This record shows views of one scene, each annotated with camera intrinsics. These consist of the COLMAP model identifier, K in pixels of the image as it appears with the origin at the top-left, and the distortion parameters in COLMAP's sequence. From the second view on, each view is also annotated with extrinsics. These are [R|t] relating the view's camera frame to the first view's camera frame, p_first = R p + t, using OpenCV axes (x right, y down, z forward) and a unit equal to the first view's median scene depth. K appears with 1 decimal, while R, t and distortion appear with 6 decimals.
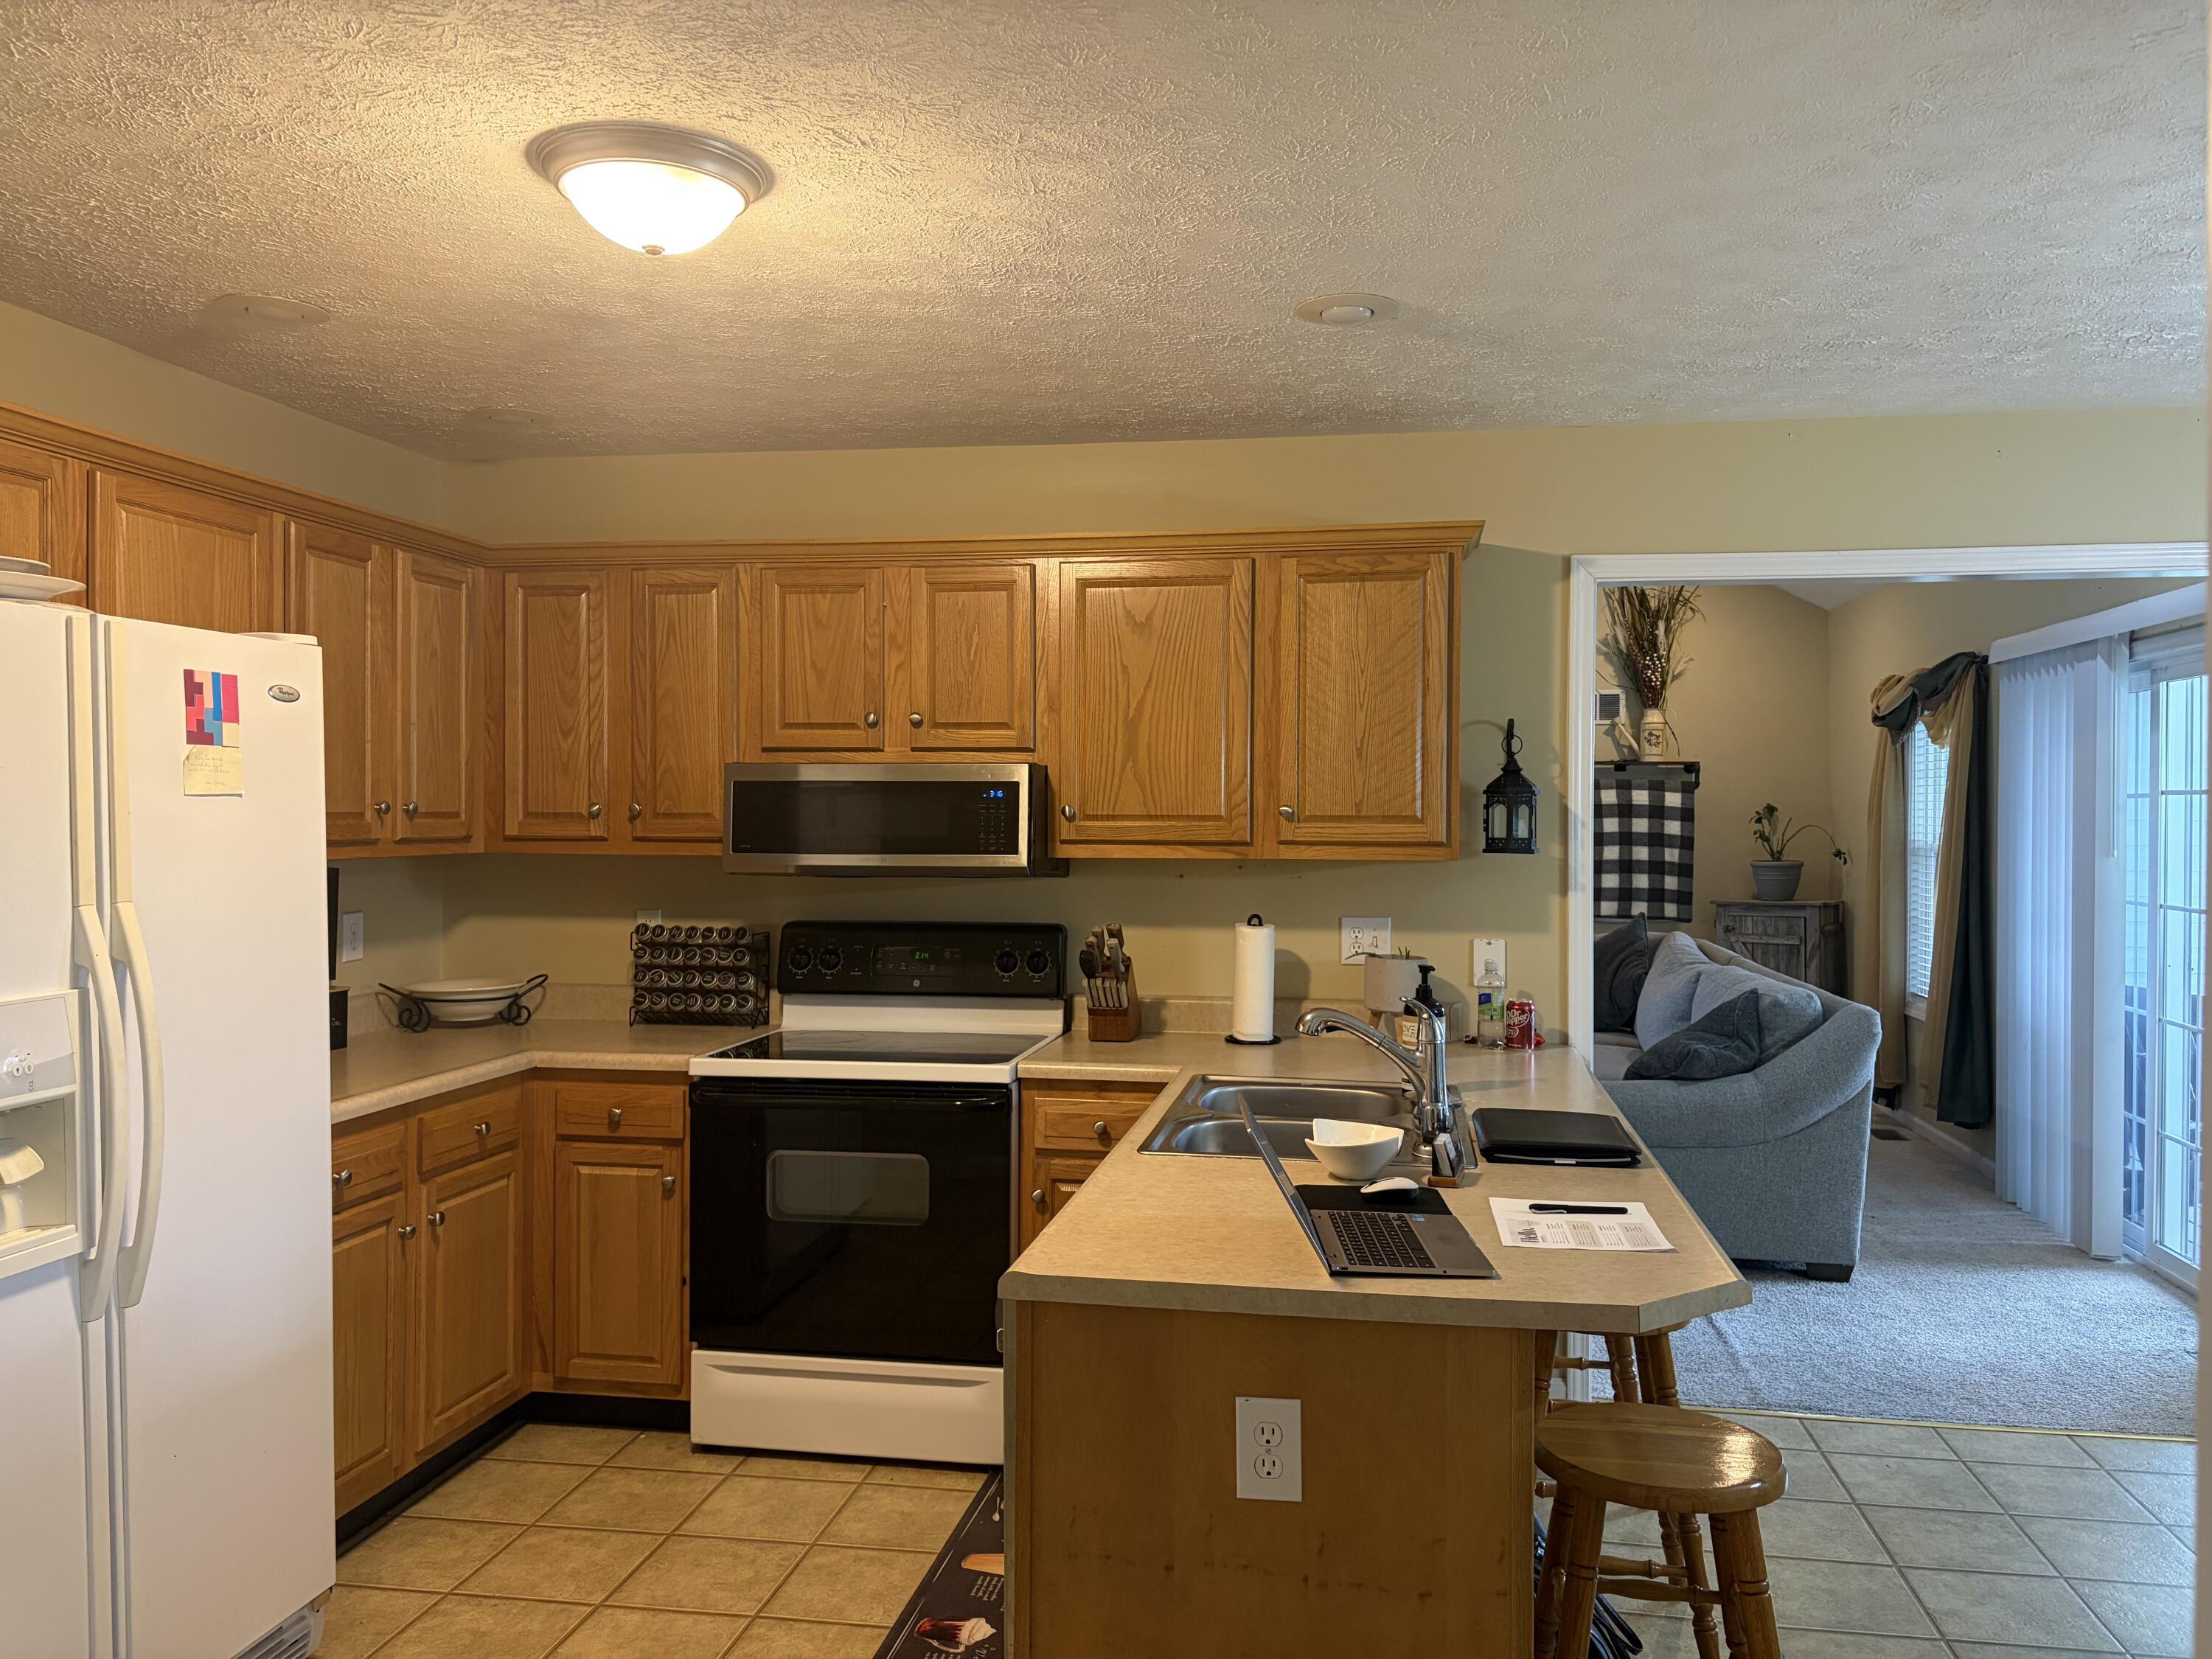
lens RADIAL K [[1671.3, 0, 1112.0], [0, 1671.3, 834.4], [0, 0, 1]] dist [0.058187, -0.052189]
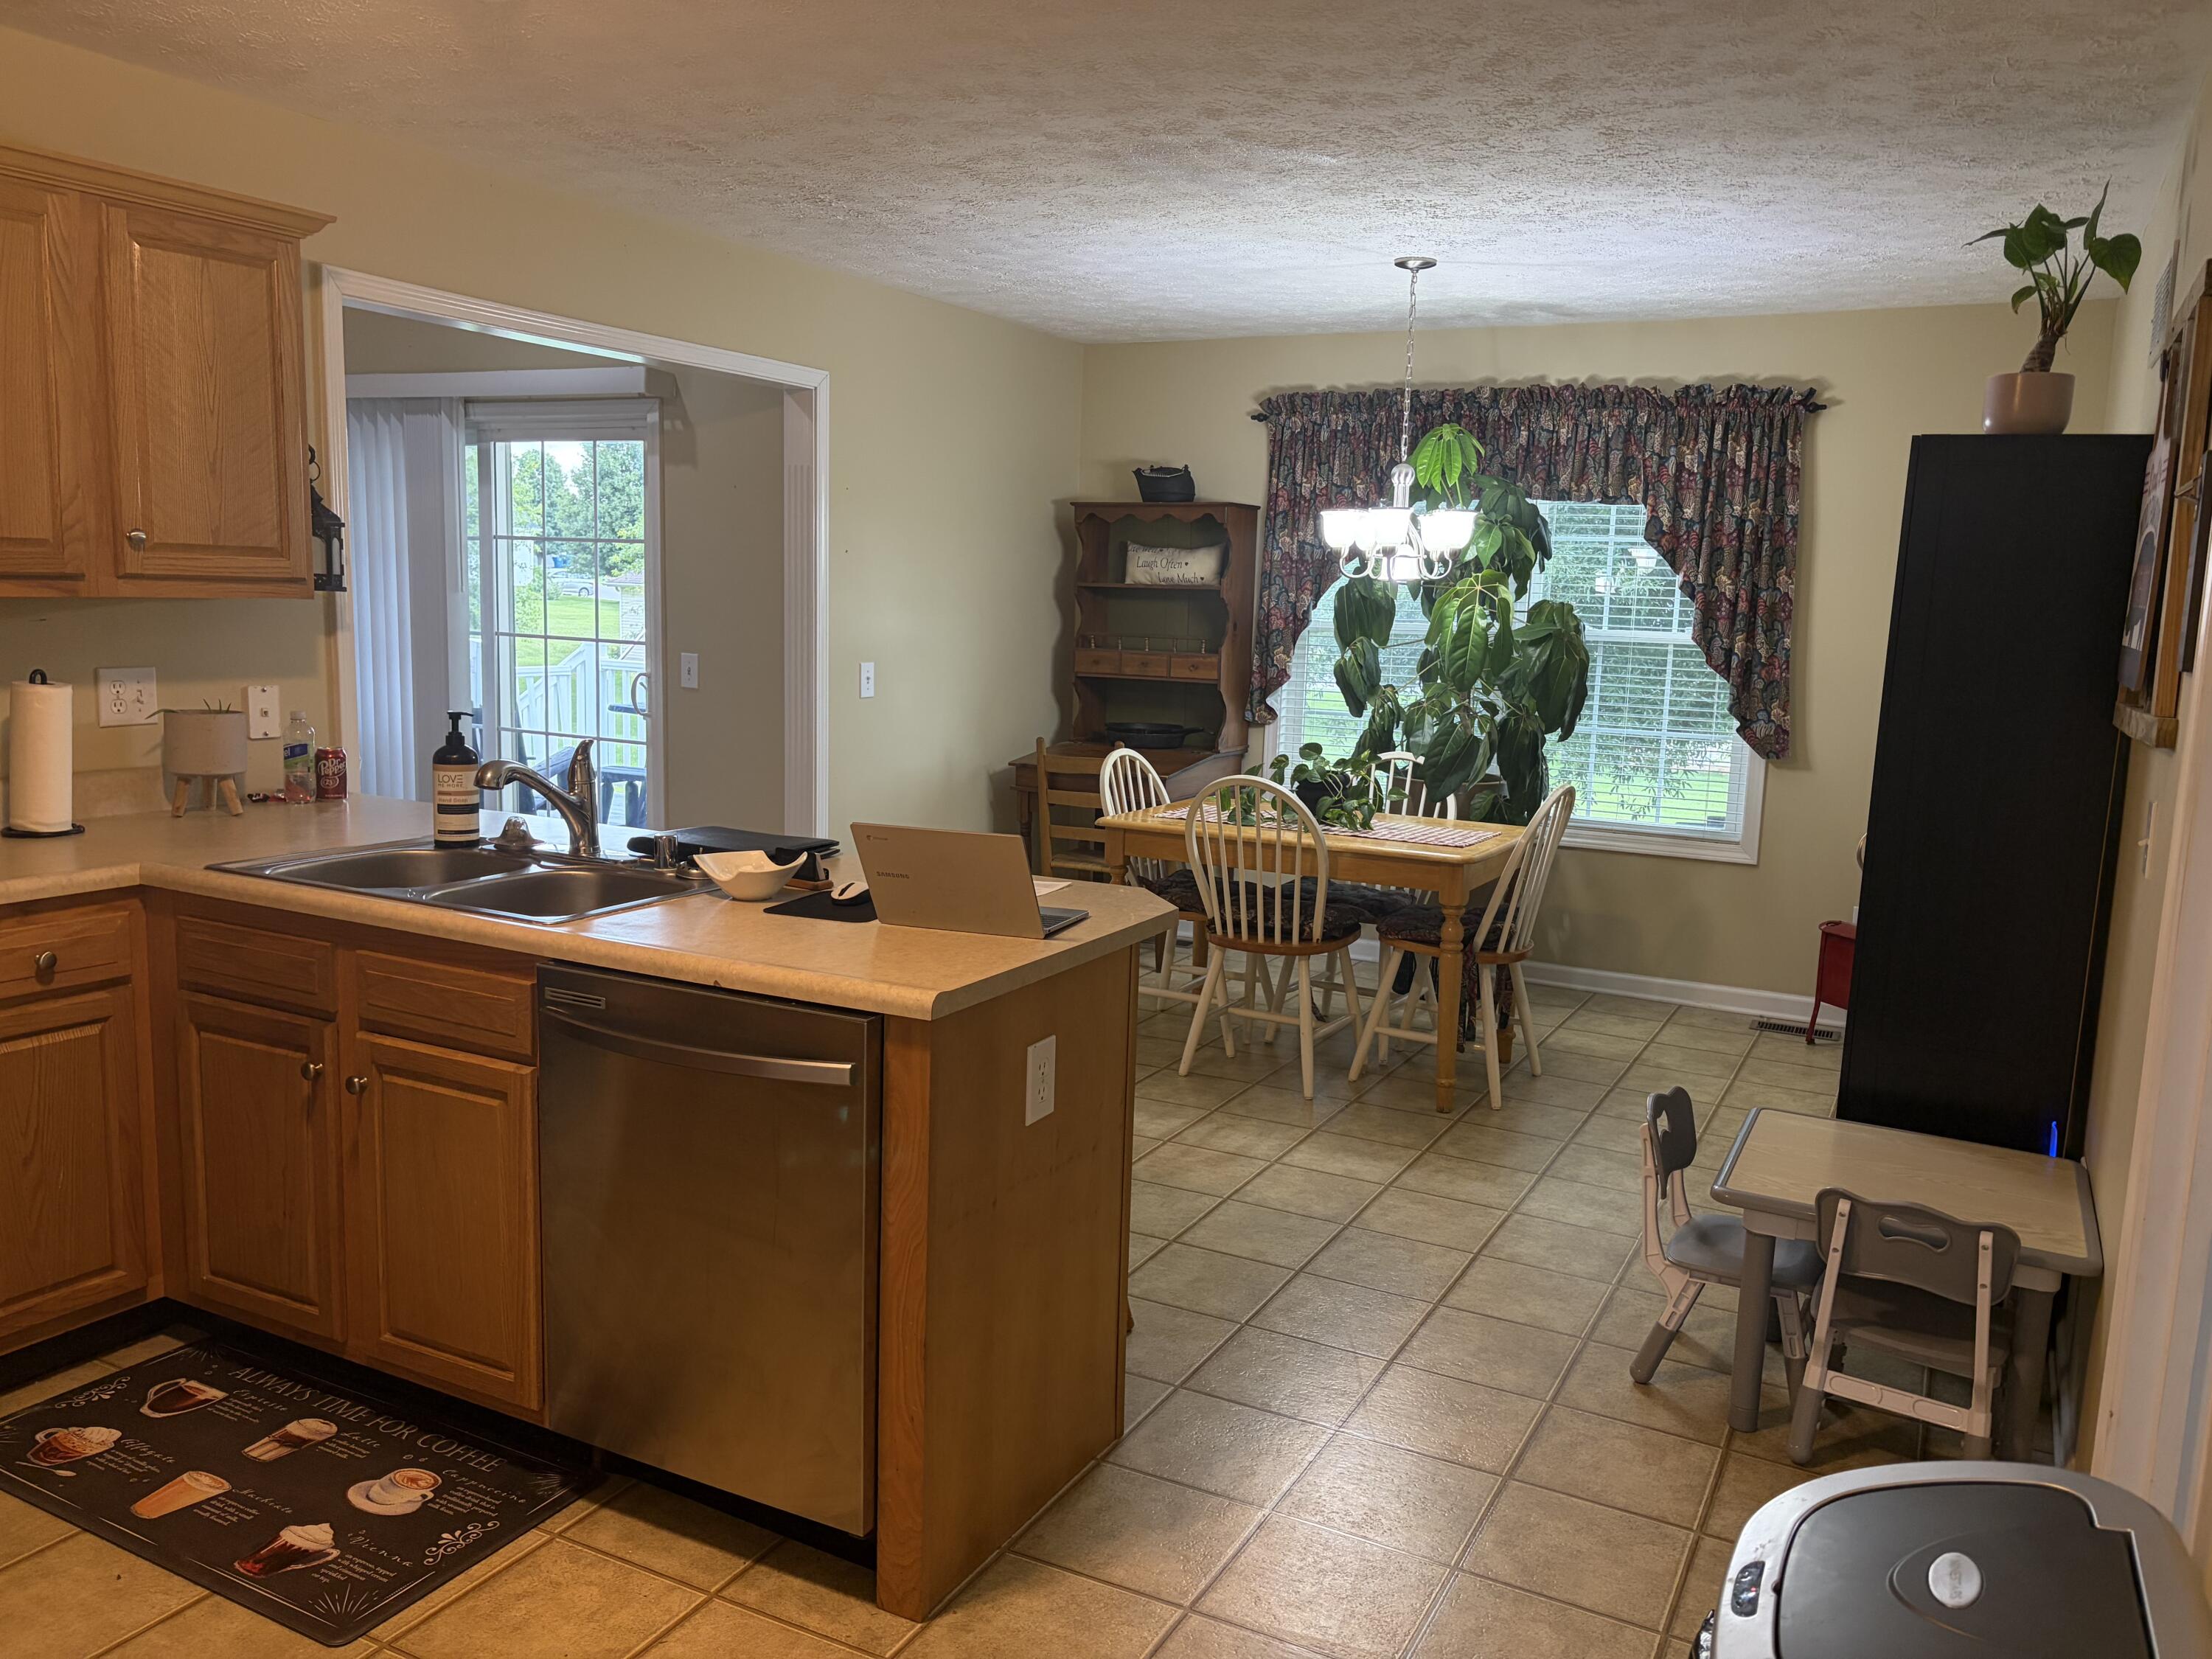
lens RADIAL K [[1671.3, 0, 1112.0], [0, 1671.3, 834.4], [0, 0, 1]] dist [0.058187, -0.052189]
pose [[0.310636, -0.133831, 0.941060, -0.519433], [-0.017842, 0.989043, 0.146544, -0.000042], [-0.950362, -0.062312, 0.304844, 0.290677]]
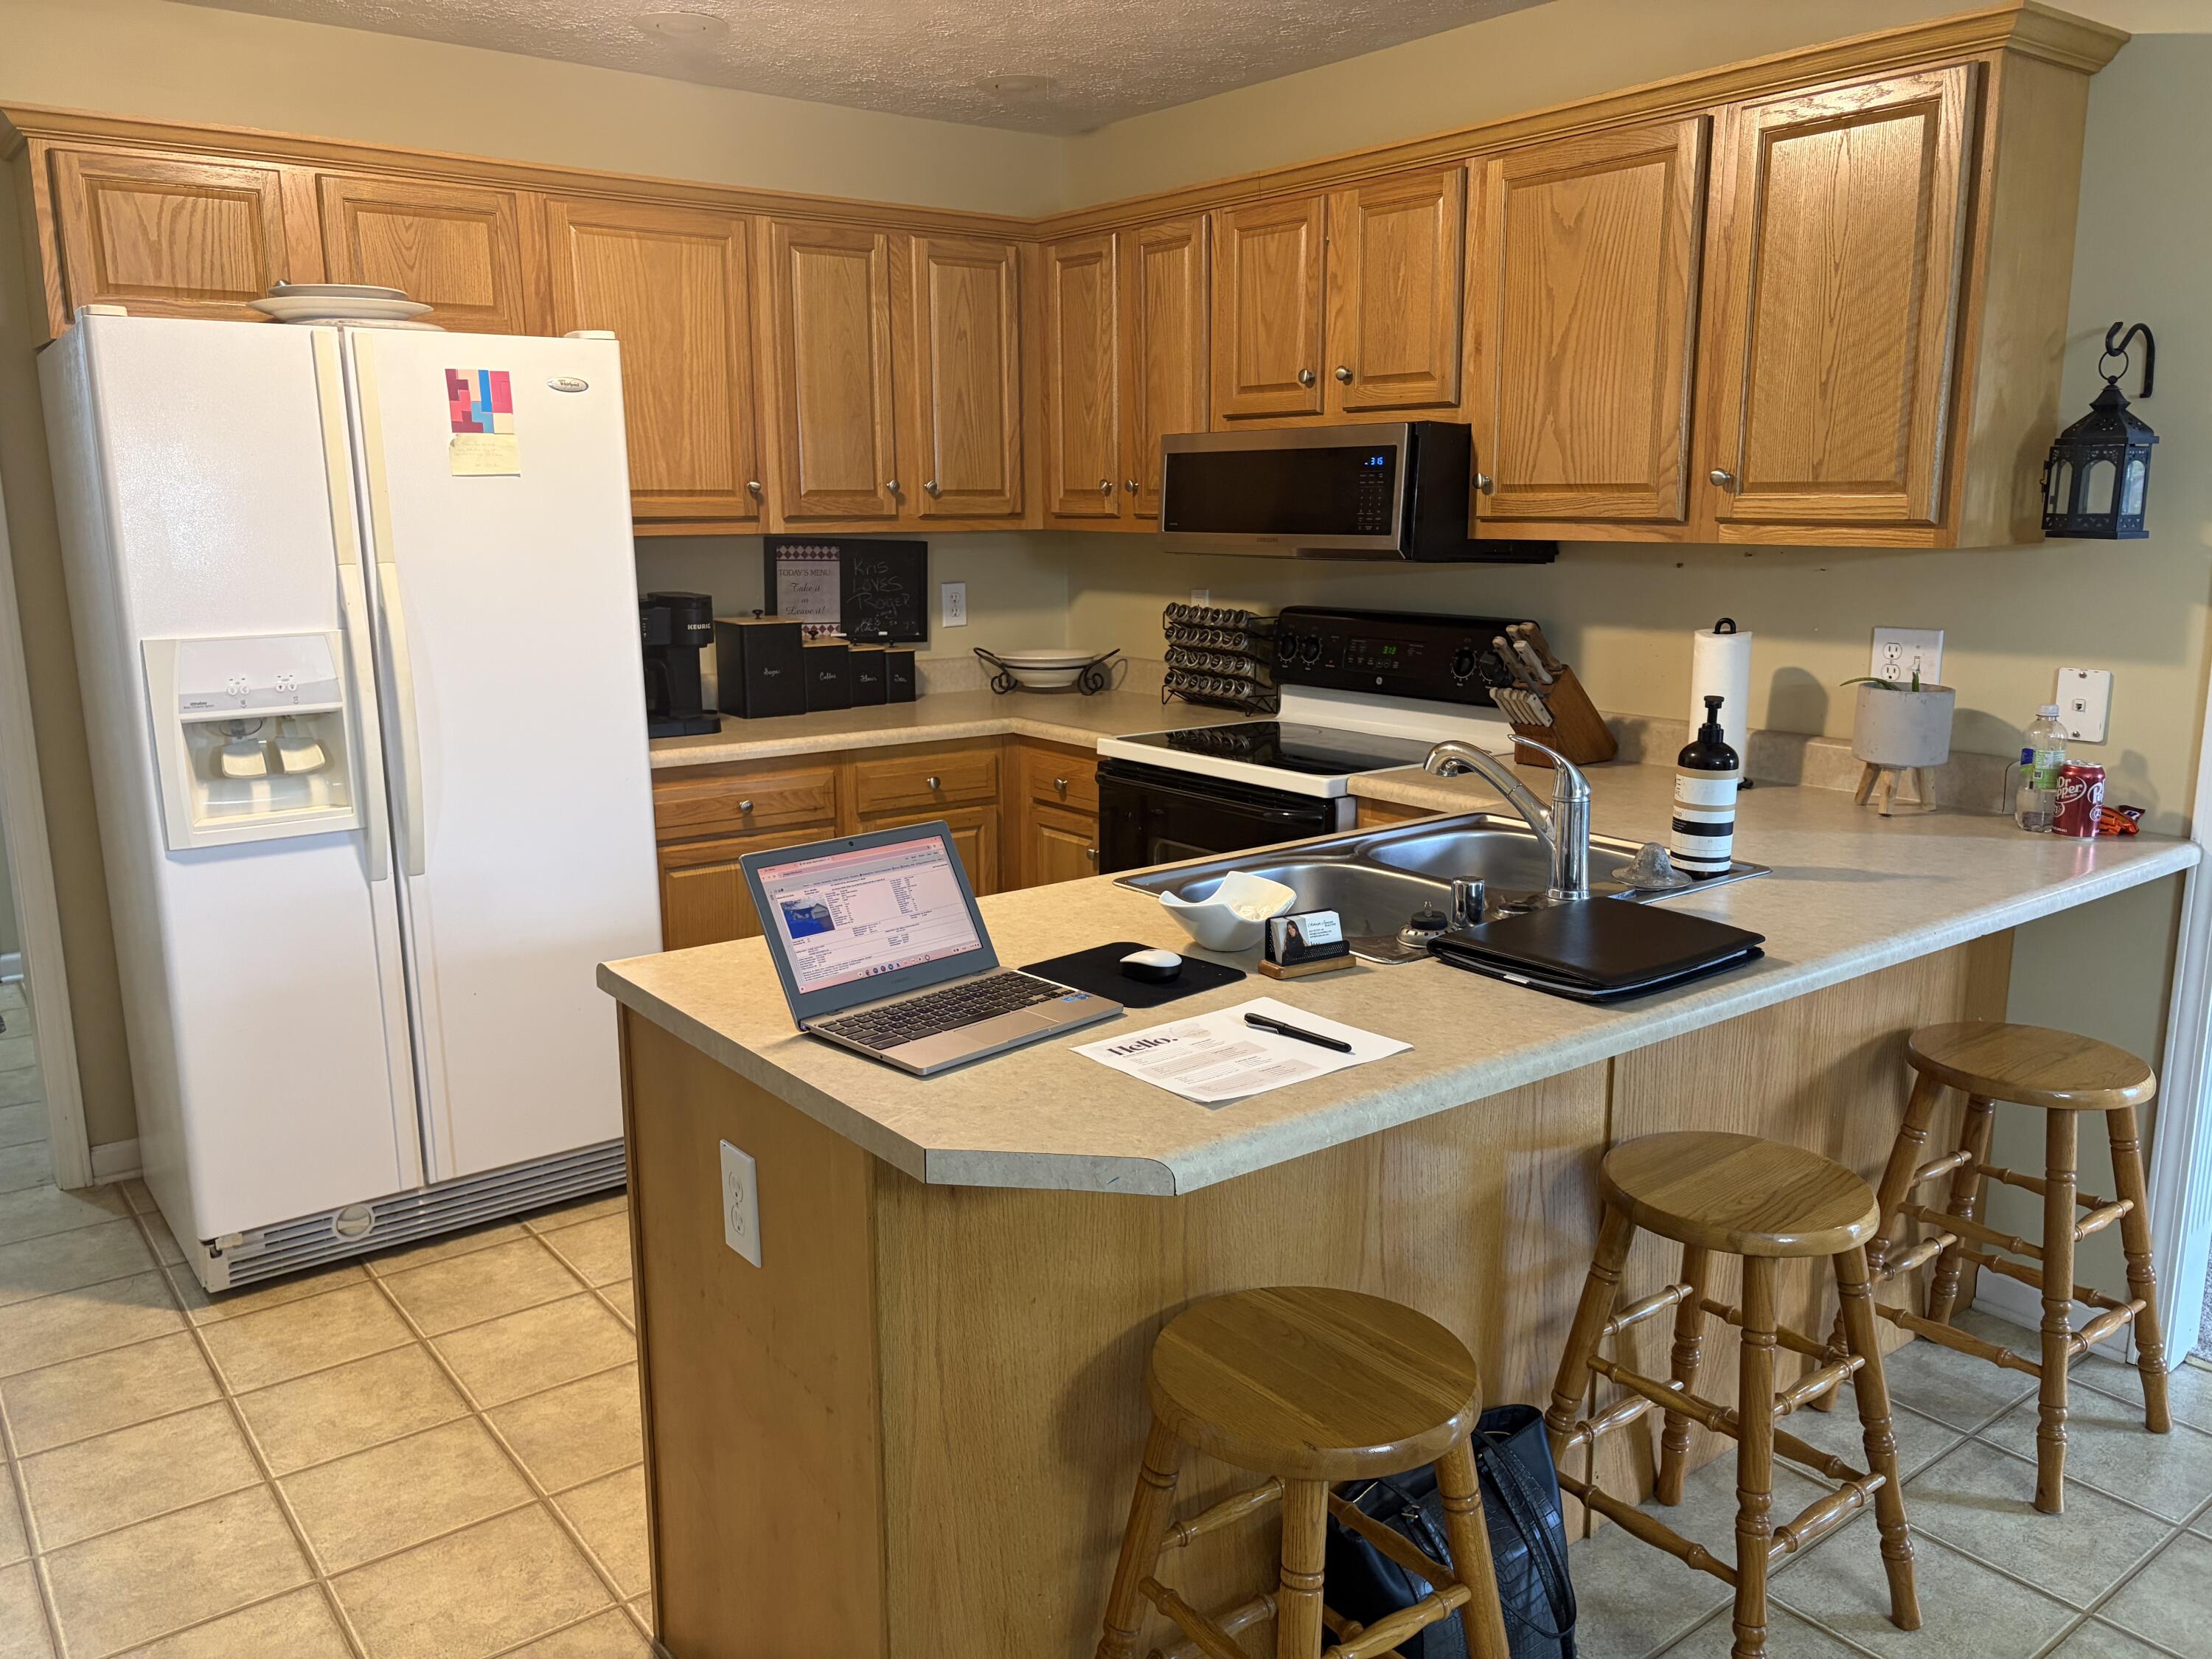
lens RADIAL K [[1671.3, 0, 1112.0], [0, 1671.3, 834.4], [0, 0, 1]] dist [0.058187, -0.052189]
pose [[0.736541, 0.128793, -0.664017, 0.407353], [-0.000651, 0.981839, 0.189715, -0.000169], [0.676392, -0.139300, 0.723249, 0.255628]]
